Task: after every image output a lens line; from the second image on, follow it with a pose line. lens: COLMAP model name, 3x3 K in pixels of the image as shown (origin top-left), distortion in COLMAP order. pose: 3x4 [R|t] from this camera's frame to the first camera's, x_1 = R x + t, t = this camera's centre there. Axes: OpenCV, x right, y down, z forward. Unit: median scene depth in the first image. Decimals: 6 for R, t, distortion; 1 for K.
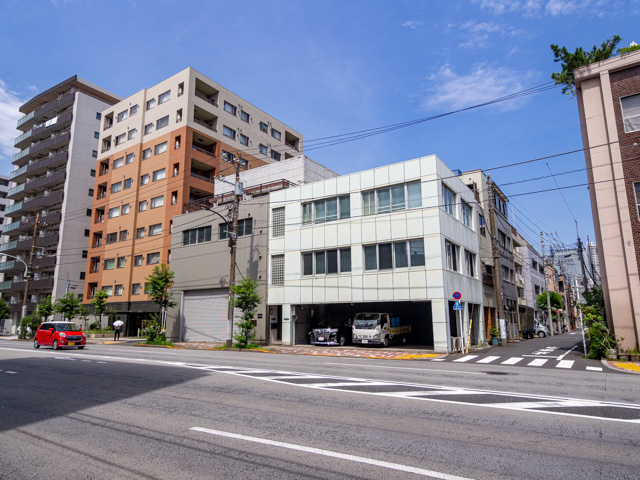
lens RADIAL K [[409.8, 0, 320.0], [0, 409.8, 240.0], [0, 0, 1]] dist [0.001122, -0.000158]
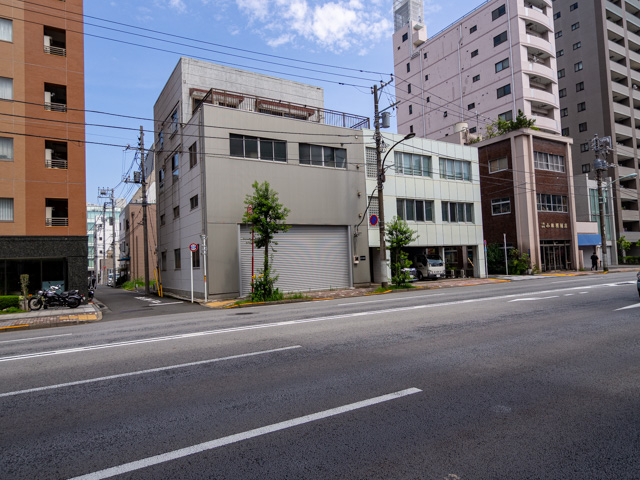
lens RADIAL K [[409.8, 0, 320.0], [0, 409.8, 240.0], [0, 0, 1]] dist [0.001122, -0.000158]
pose [[0.413744, 0.038660, 0.909572, -1.161911], [-0.135328, 0.990610, 0.019454, 0.153078], [-0.900279, -0.131140, 0.415091, 0.773340]]
